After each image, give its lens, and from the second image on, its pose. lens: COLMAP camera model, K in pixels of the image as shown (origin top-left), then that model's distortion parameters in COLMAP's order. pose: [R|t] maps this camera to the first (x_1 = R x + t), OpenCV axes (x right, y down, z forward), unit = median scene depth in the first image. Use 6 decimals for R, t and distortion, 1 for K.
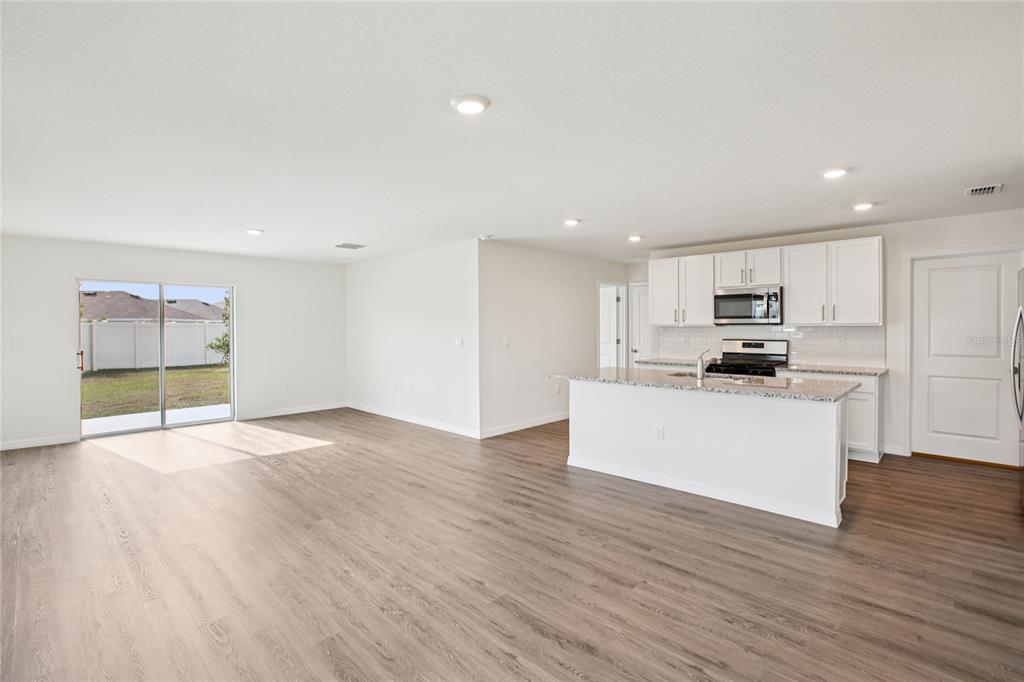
lens RADIAL K [[466.9, 0, 506.0], [0, 466.9, 334.7], [0, 0, 1]] dist [-0.046837, 0.012373]
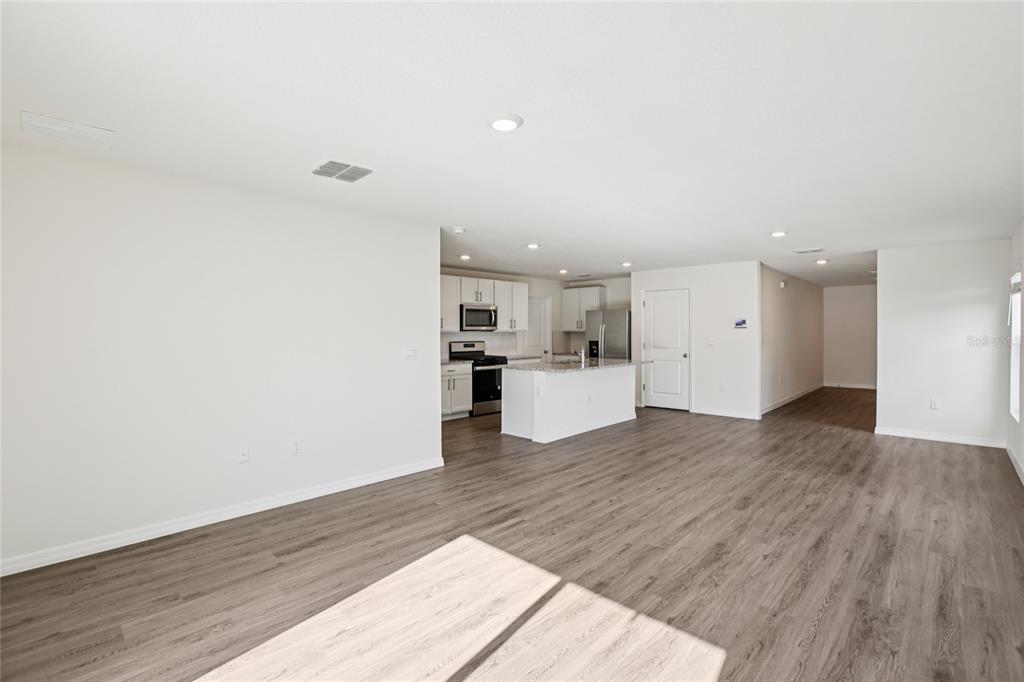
lens RADIAL K [[466.9, 0, 506.0], [0, 466.9, 334.7], [0, 0, 1]] dist [-0.046837, 0.012373]
pose [[0.008149, -0.000013, 0.999967, -0.913393], [0.021123, 0.999777, -0.000159, -0.007941], [-0.999744, 0.021124, 0.008148, 0.906510]]
